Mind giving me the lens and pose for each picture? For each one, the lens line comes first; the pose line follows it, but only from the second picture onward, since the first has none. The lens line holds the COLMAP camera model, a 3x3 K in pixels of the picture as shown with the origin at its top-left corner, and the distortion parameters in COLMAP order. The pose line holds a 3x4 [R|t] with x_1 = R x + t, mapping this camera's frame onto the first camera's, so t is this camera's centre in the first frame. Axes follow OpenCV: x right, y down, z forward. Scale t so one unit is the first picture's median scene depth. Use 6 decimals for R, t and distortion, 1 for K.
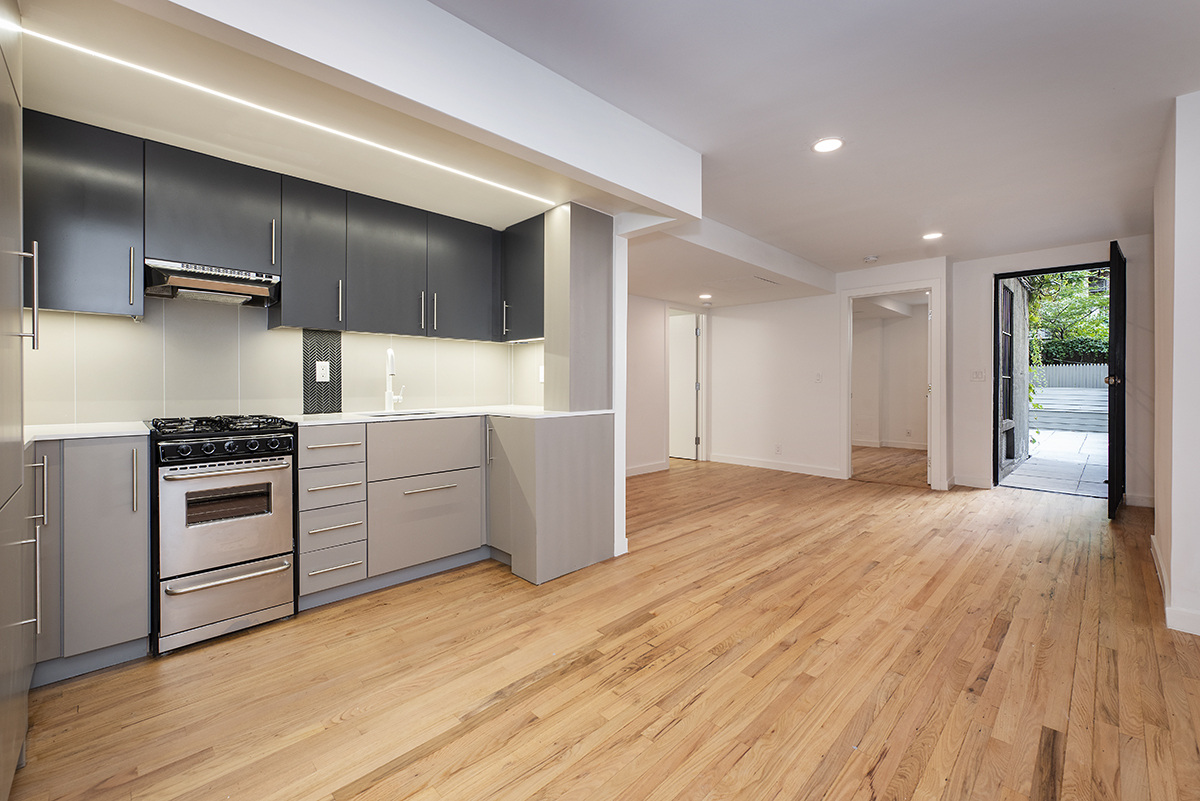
lens RADIAL K [[546.8, 0, 598.6], [0, 546.8, 389.5], [0, 0, 1]] dist [-0.002213, -0.000633]
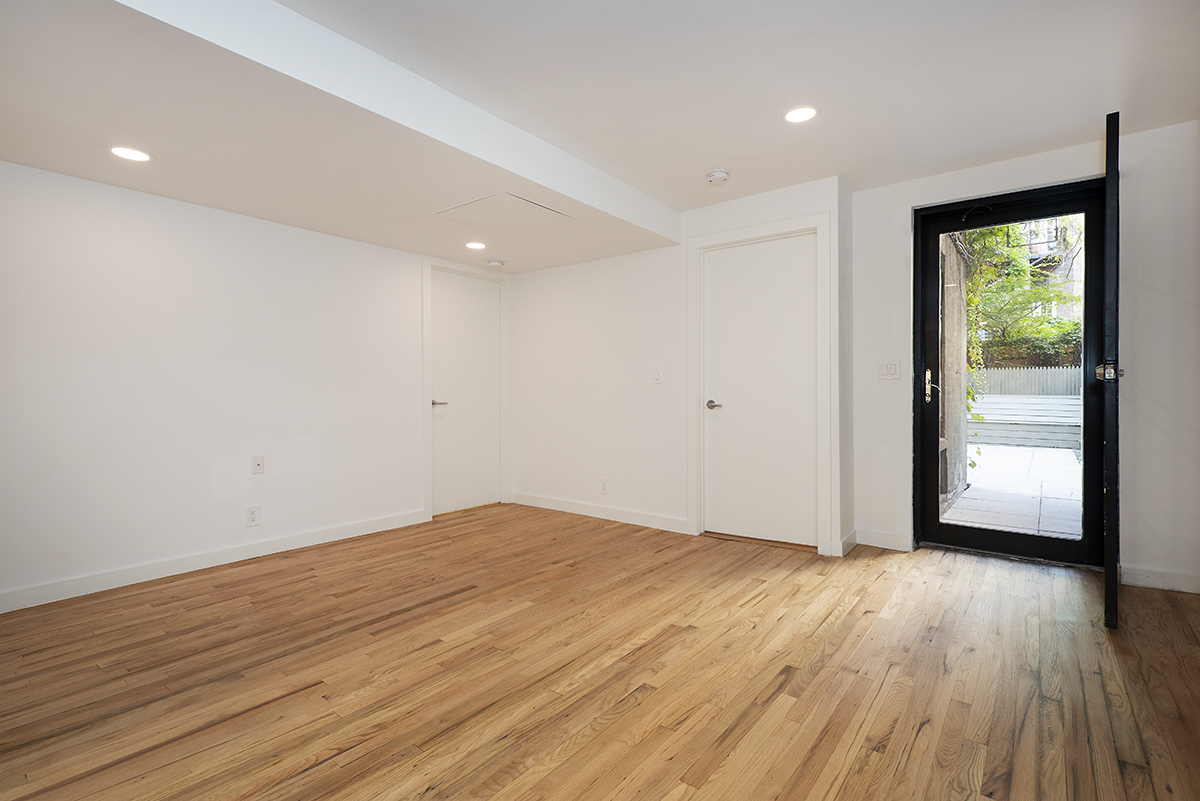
lens RADIAL K [[558.0, 0, 600.0], [0, 558.0, 400.5], [0, 0, 1]] dist [0.002087, 0.000428]
pose [[0.996448, -0.004080, 0.084113, 0.274087], [0.004232, 0.999990, -0.001629, 0.007490], [-0.084106, 0.001979, 0.996455, 0.343932]]
